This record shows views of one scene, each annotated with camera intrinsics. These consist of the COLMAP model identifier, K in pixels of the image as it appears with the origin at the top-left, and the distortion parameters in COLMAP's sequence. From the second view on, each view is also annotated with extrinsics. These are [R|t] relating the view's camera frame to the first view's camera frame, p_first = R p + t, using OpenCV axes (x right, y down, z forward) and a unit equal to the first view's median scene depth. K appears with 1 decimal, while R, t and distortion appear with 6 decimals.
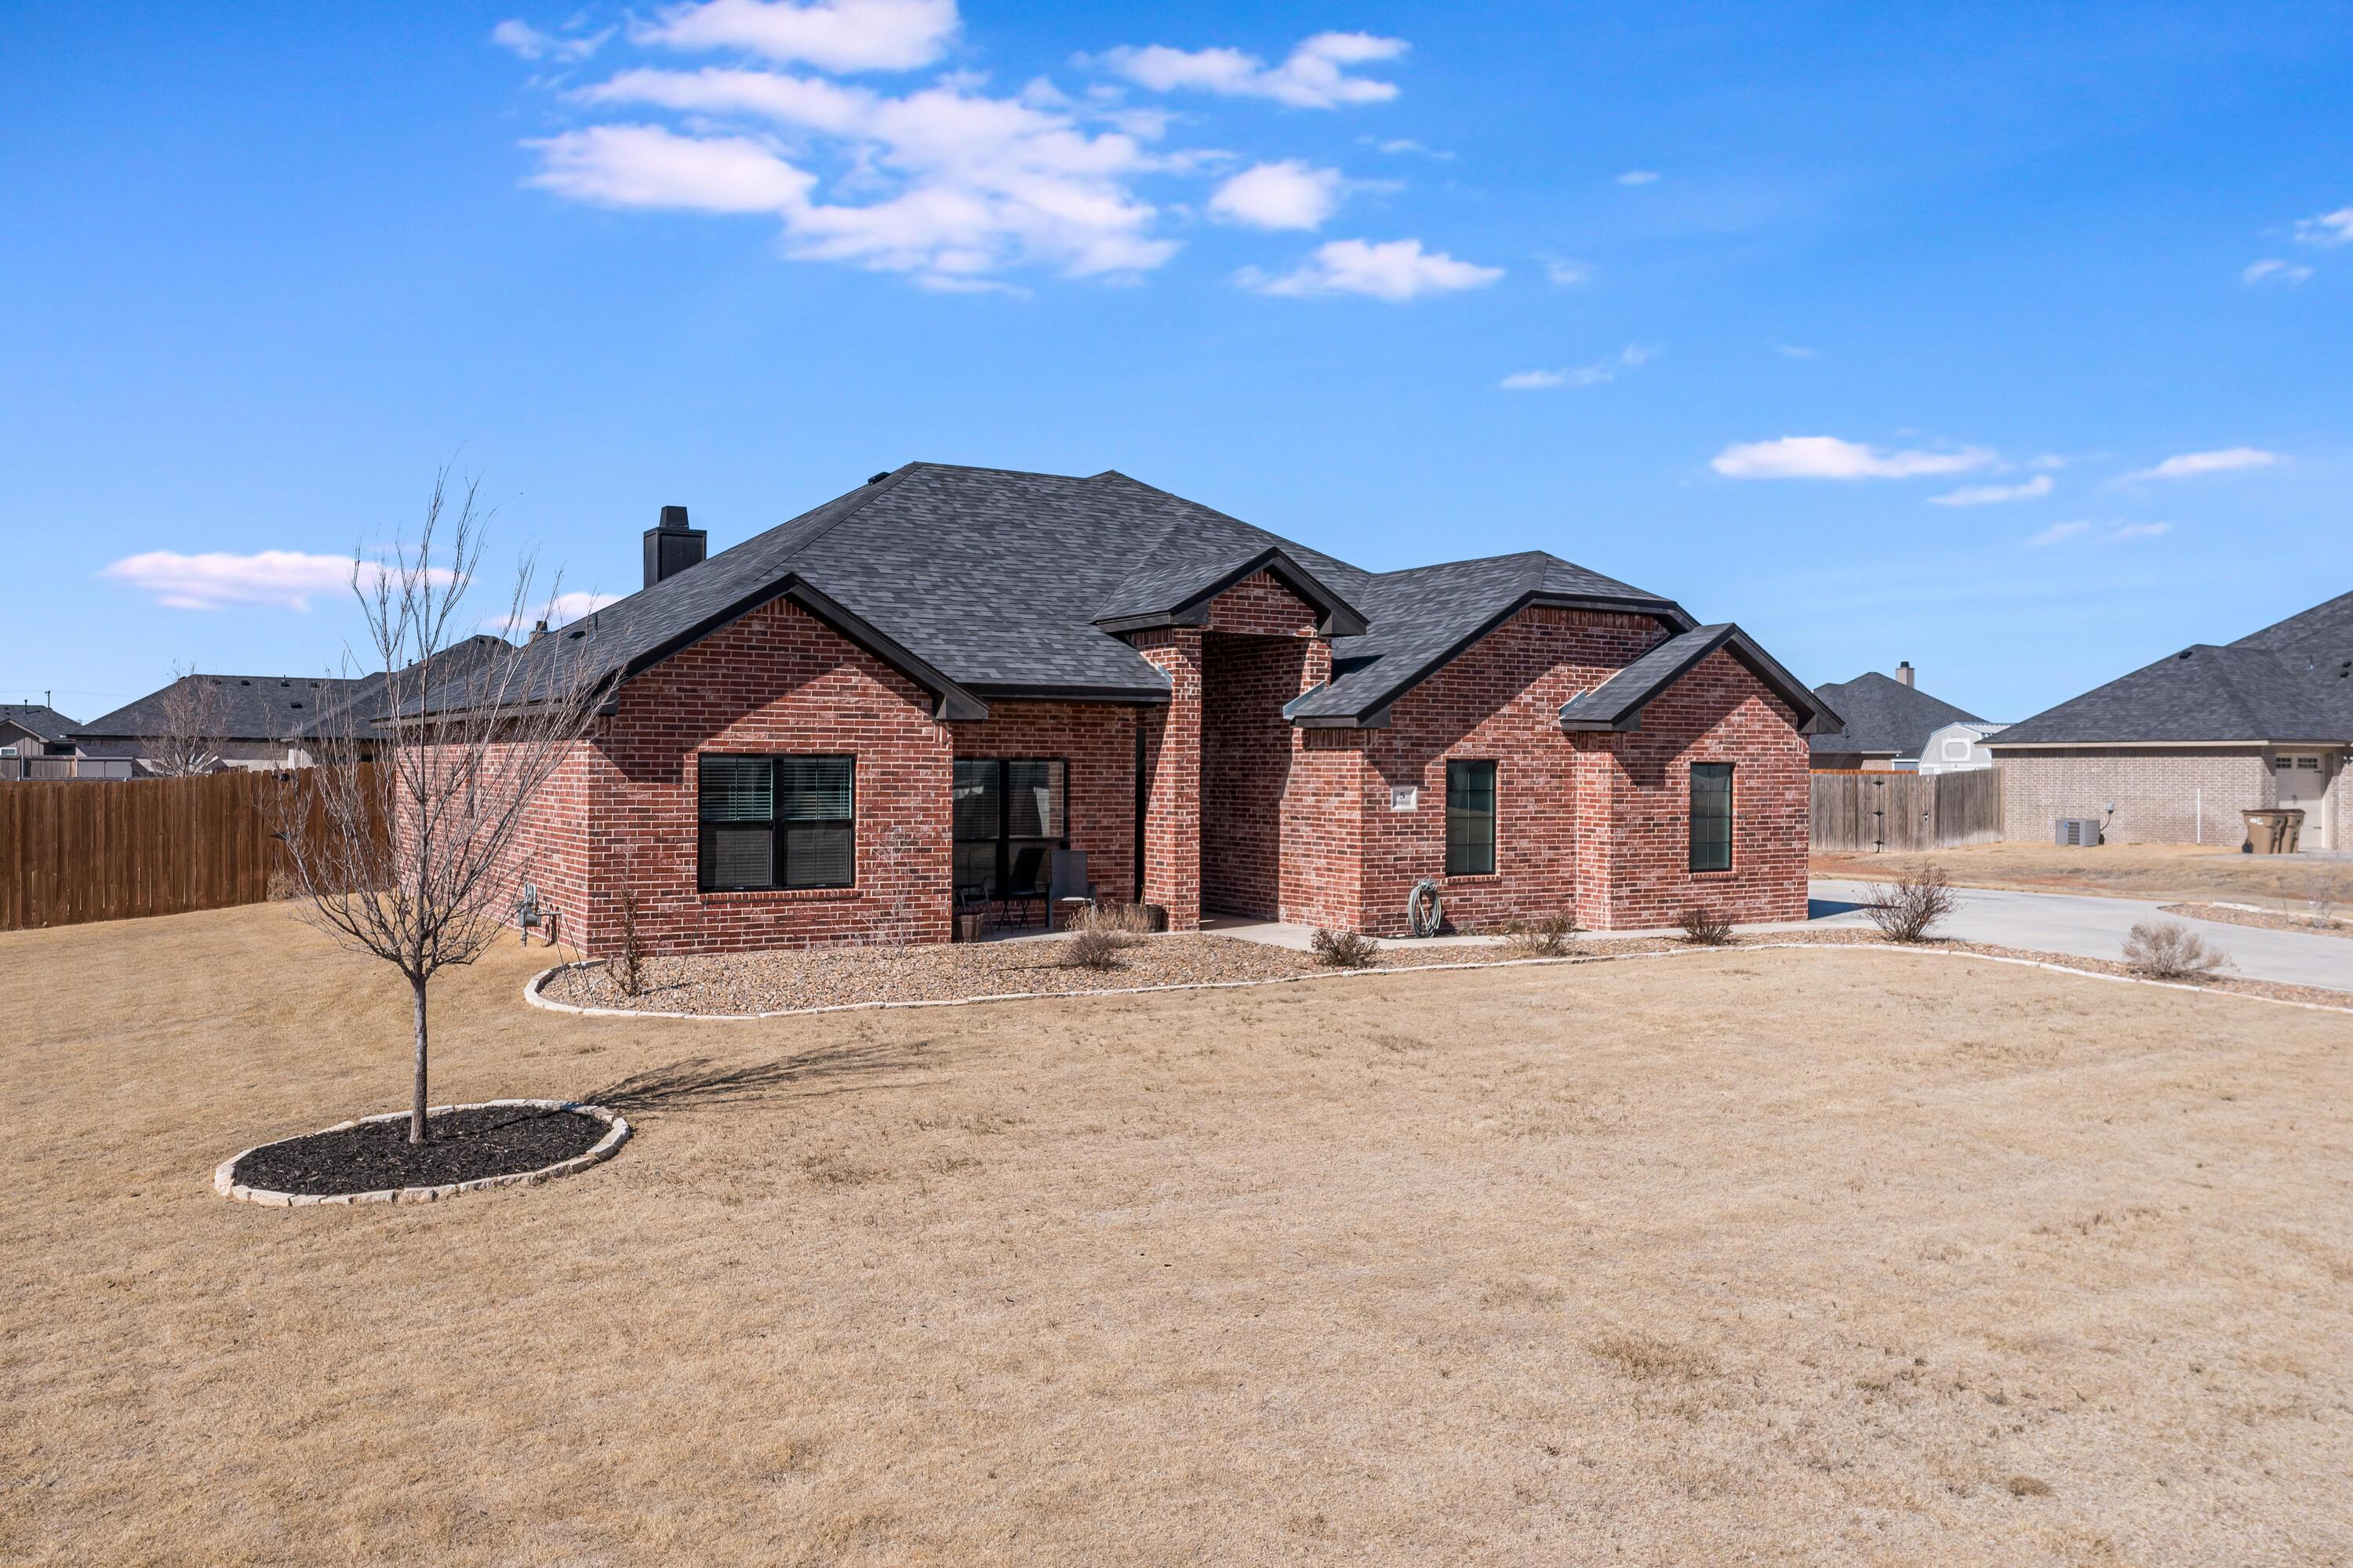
lens RADIAL K [[1898.6, 0, 1183.1], [0, 1898.6, 779.7], [0, 0, 1]] dist [-0.026372, -0.000258]
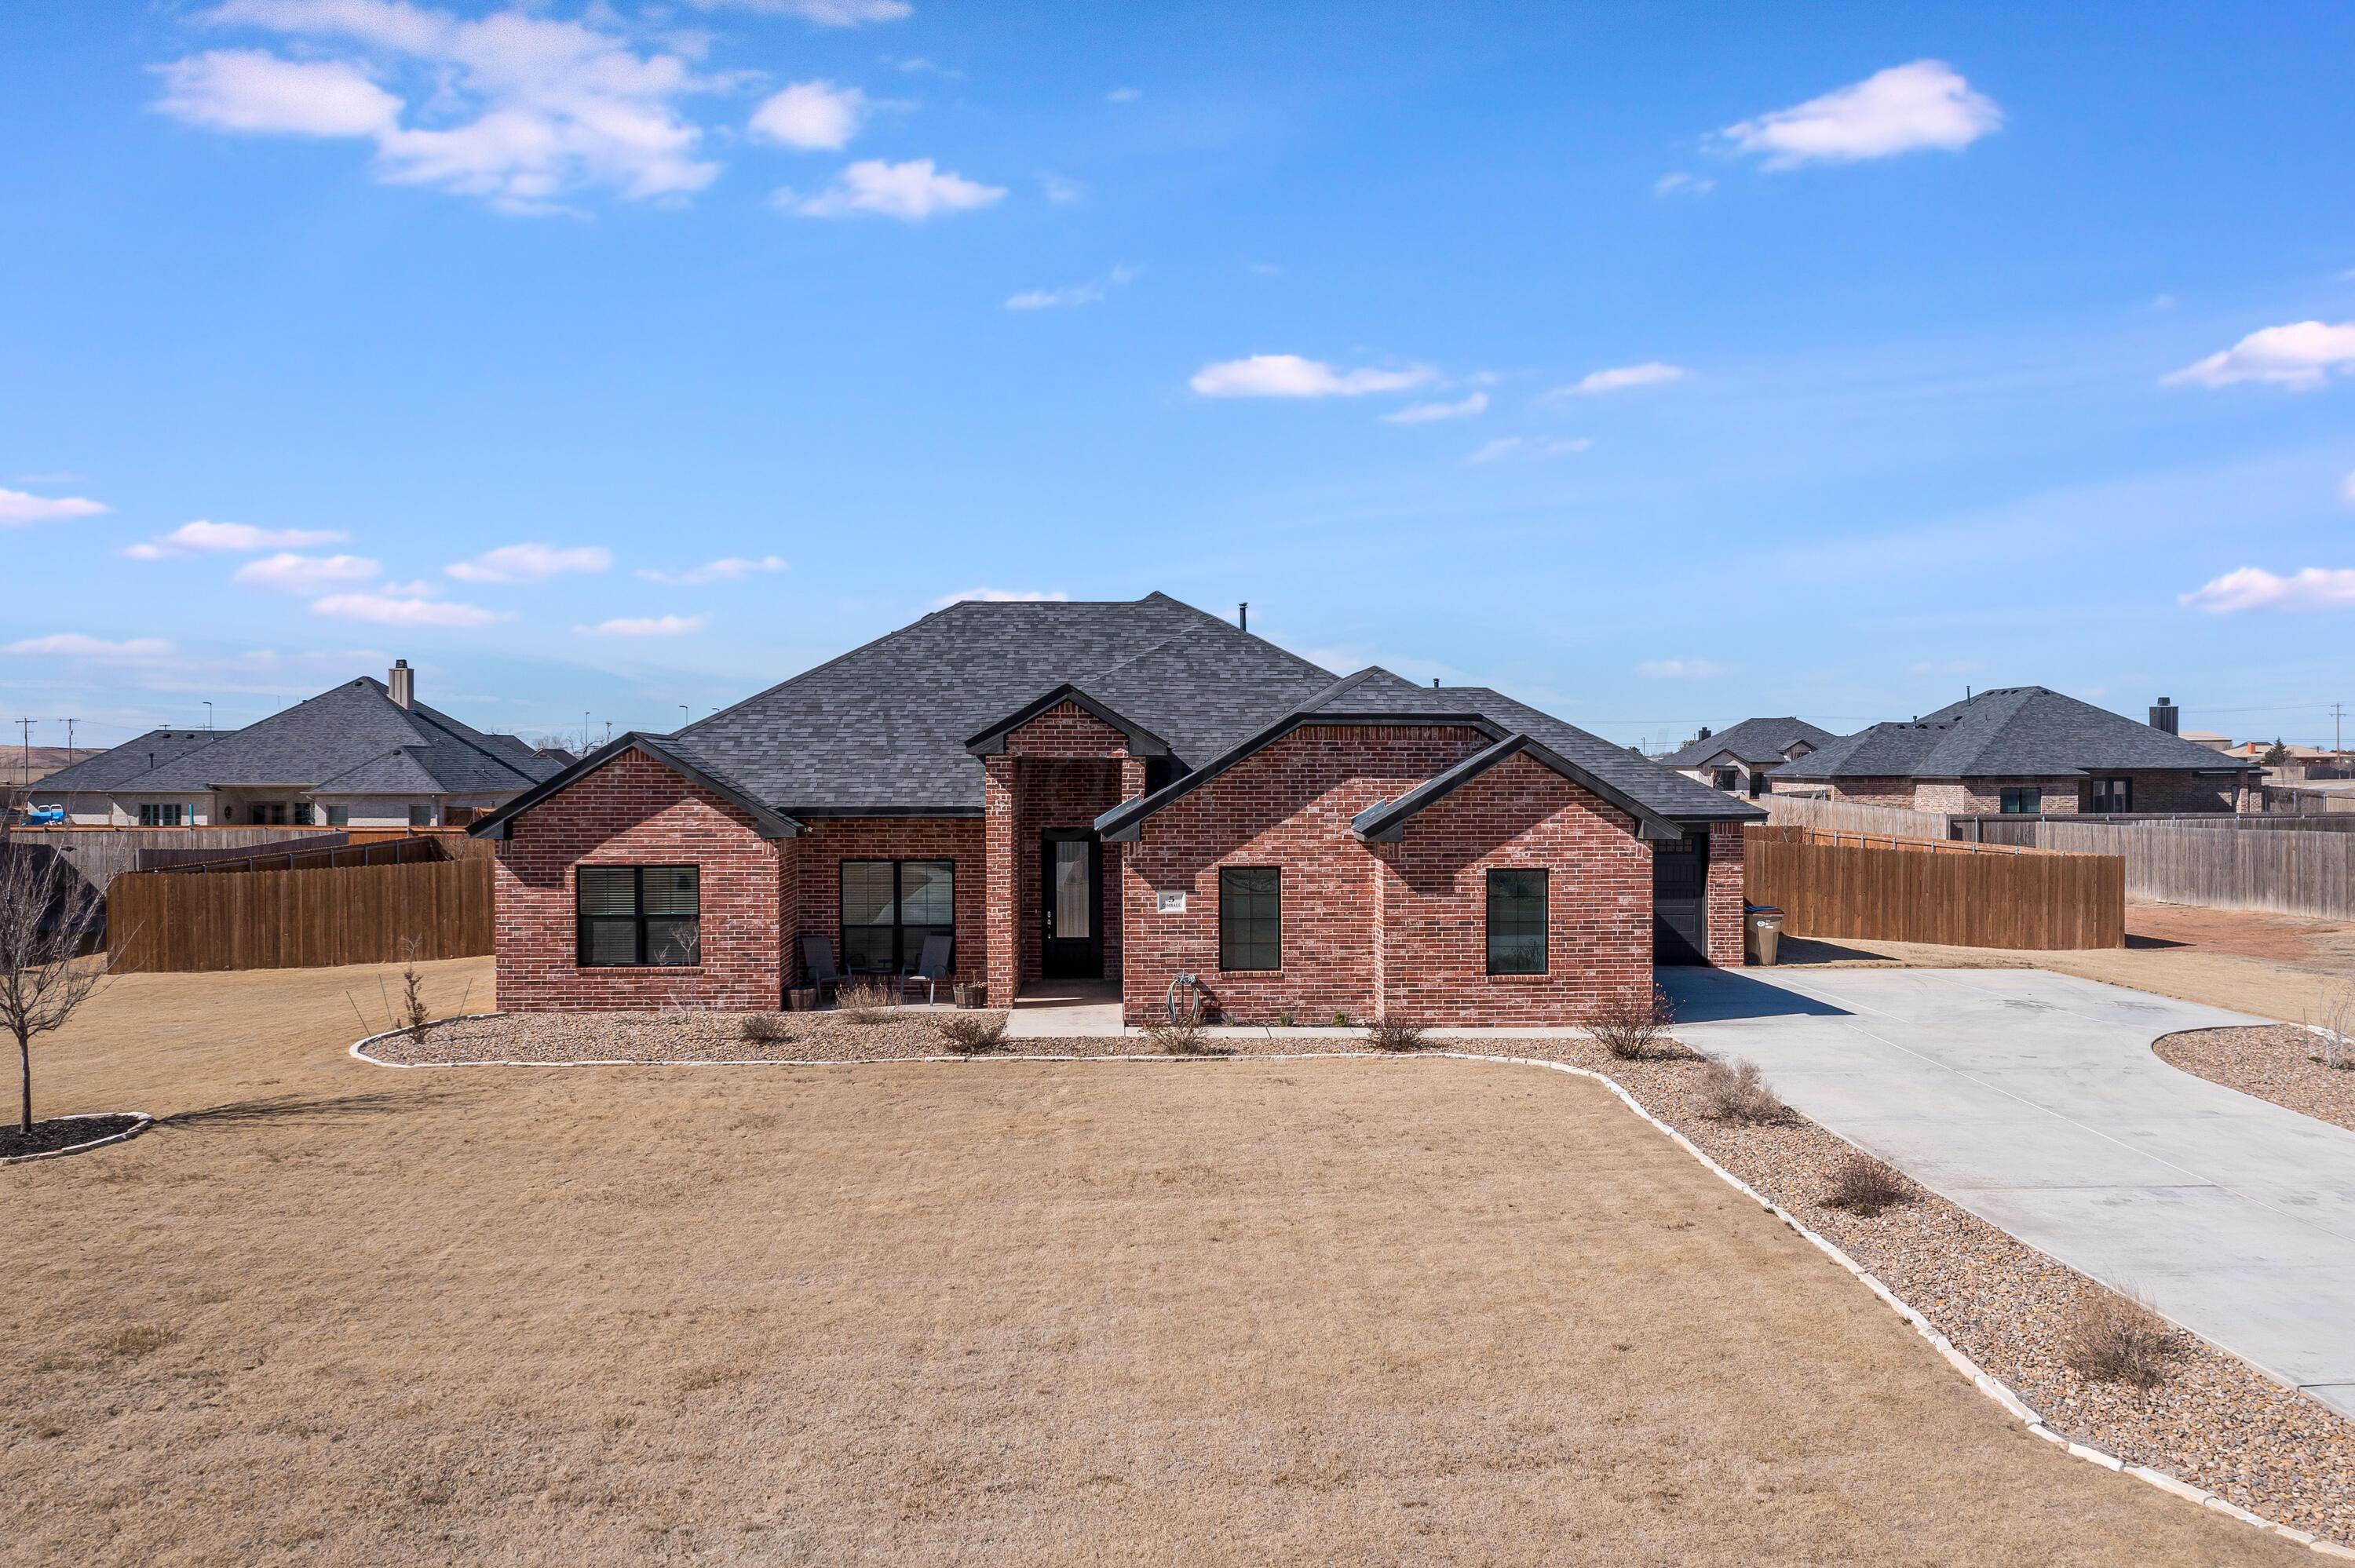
lens RADIAL K [[1899.9, 0, 1184.1], [0, 1899.9, 779.7], [0, 0, 1]] dist [-0.026372, -0.000258]
pose [[0.877514, -0.003348, -0.479540, 0.662917], [0.003388, 0.999994, -0.000782, -0.061784], [0.479539, -0.000939, 0.877520, 0.007426]]
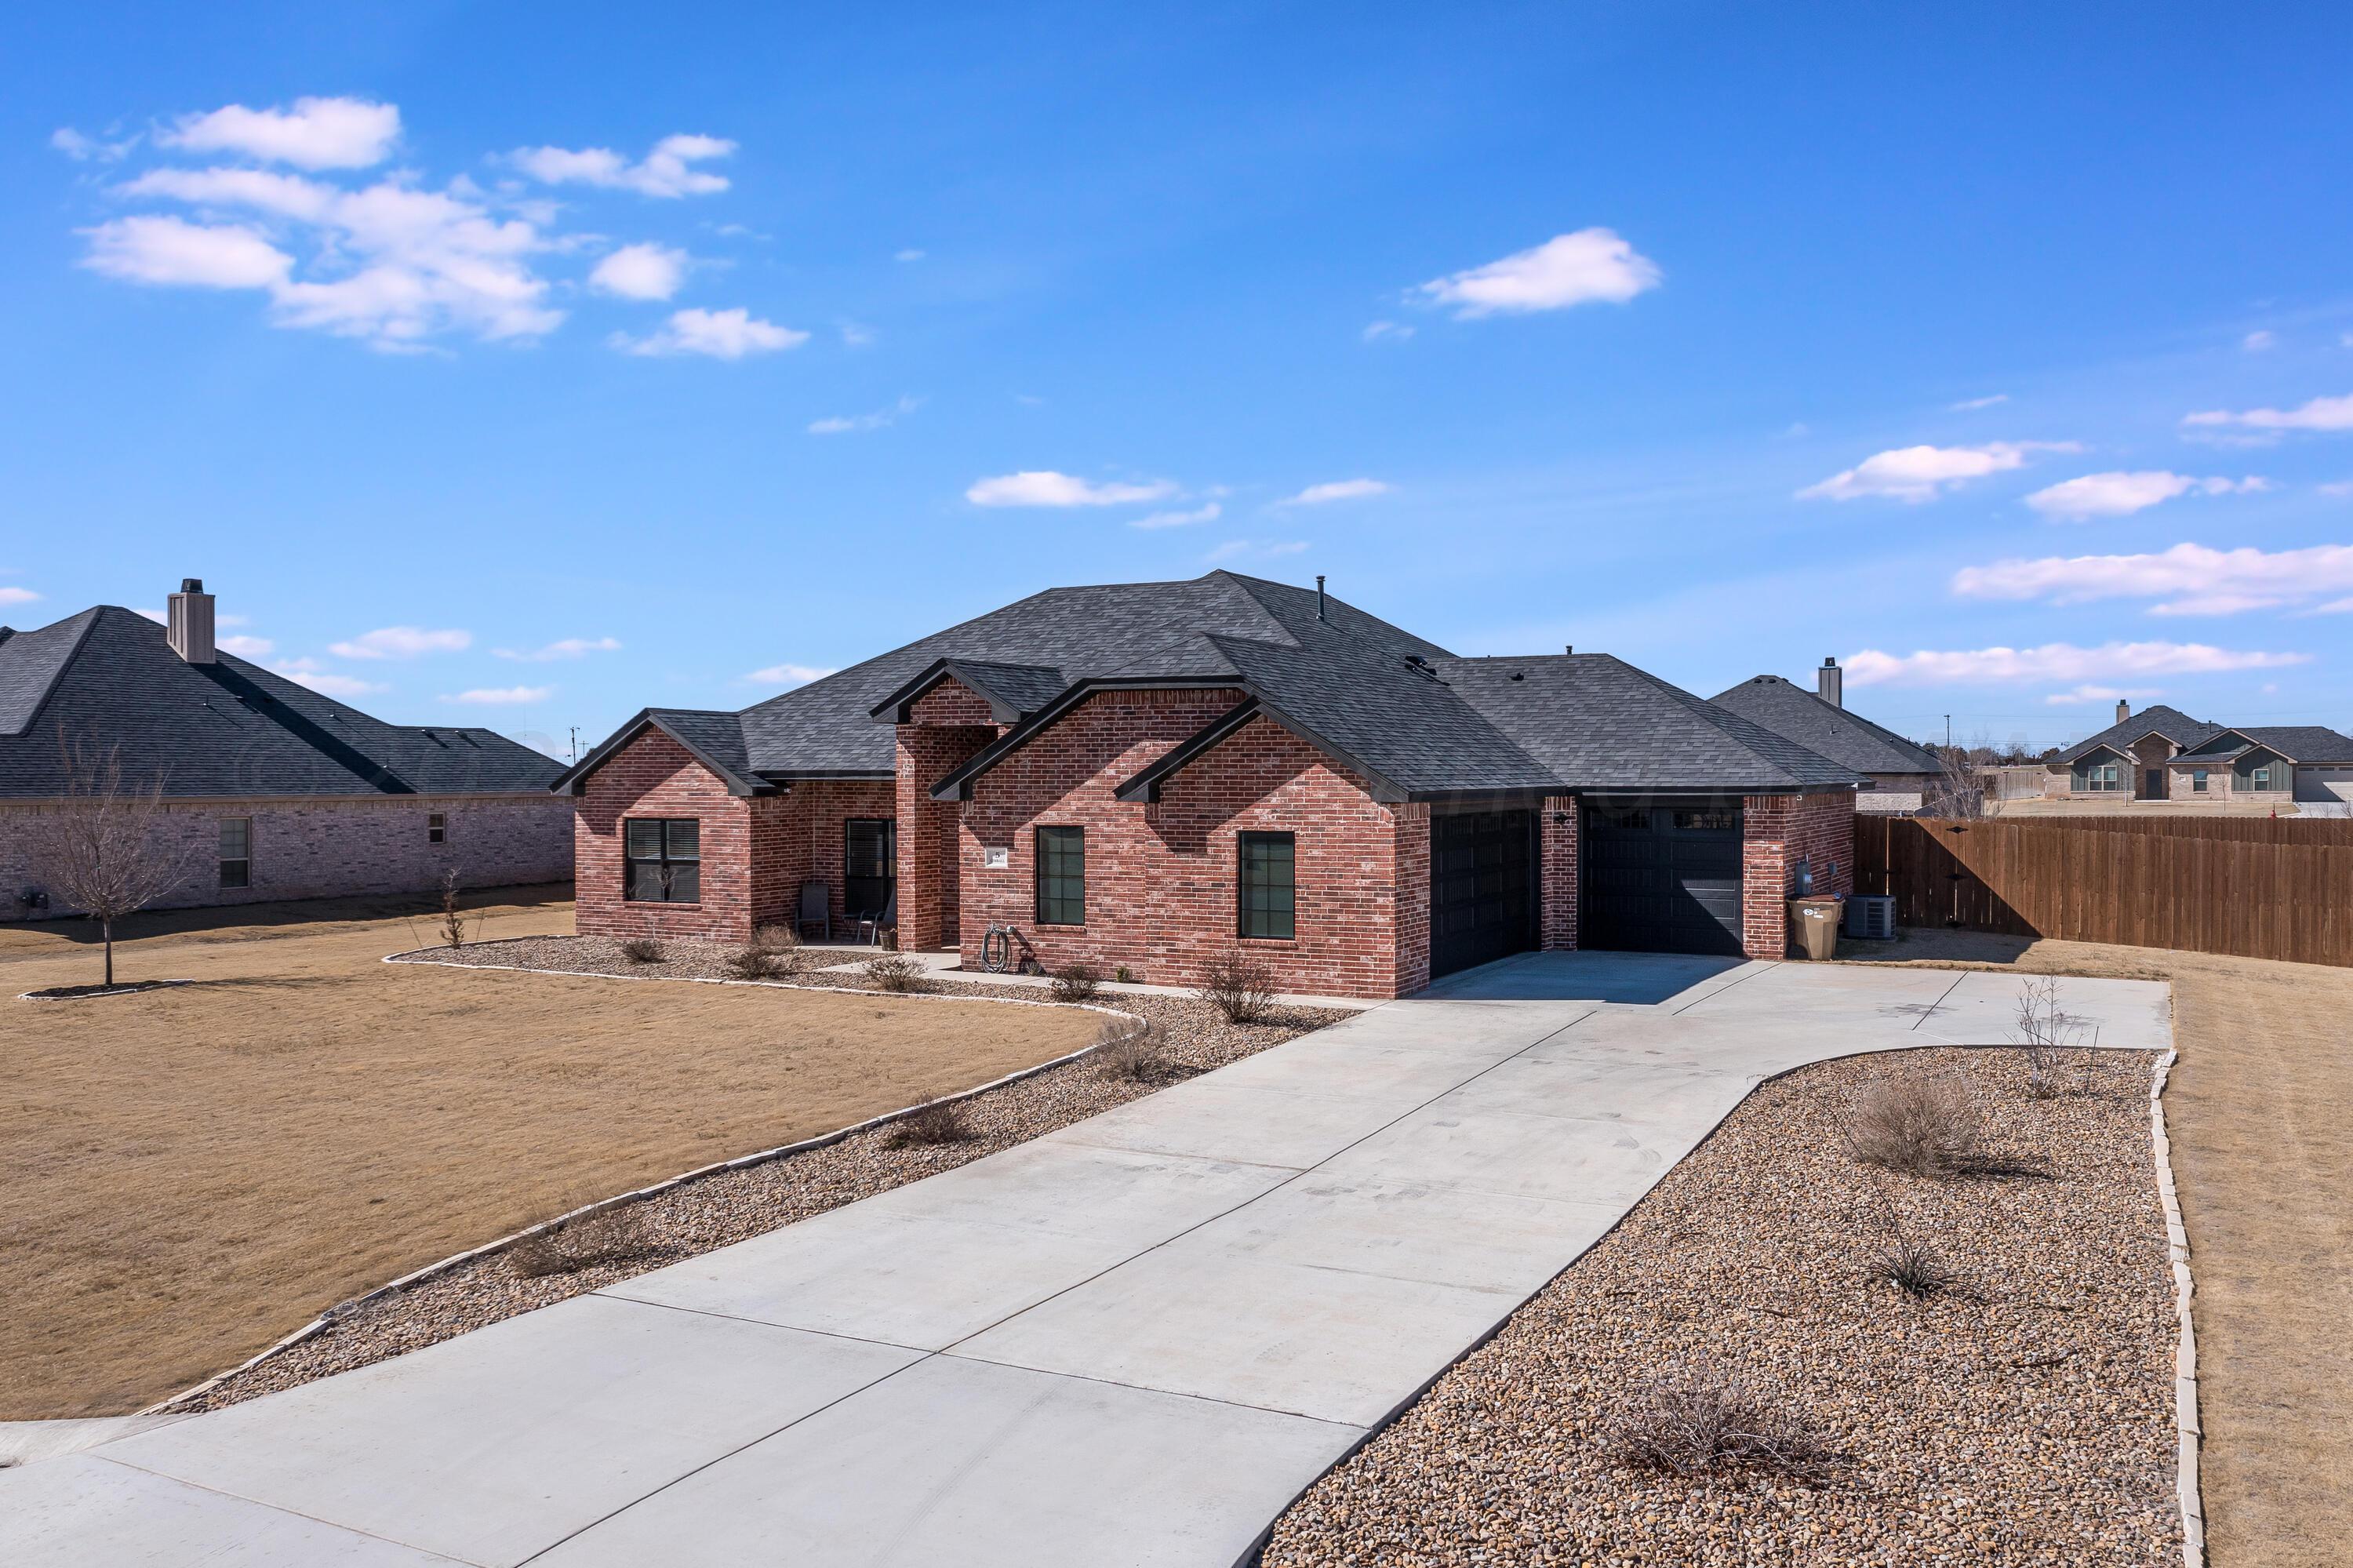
lens RADIAL K [[1898.6, 0, 1183.1], [0, 1898.6, 779.7], [0, 0, 1]] dist [-0.026372, -0.000258]
pose [[0.513788, -0.002120, -0.857915, 1.215881], [-0.000277, 0.999996, -0.002637, -0.036662], [0.857917, 0.001592, 0.513785, 0.473290]]
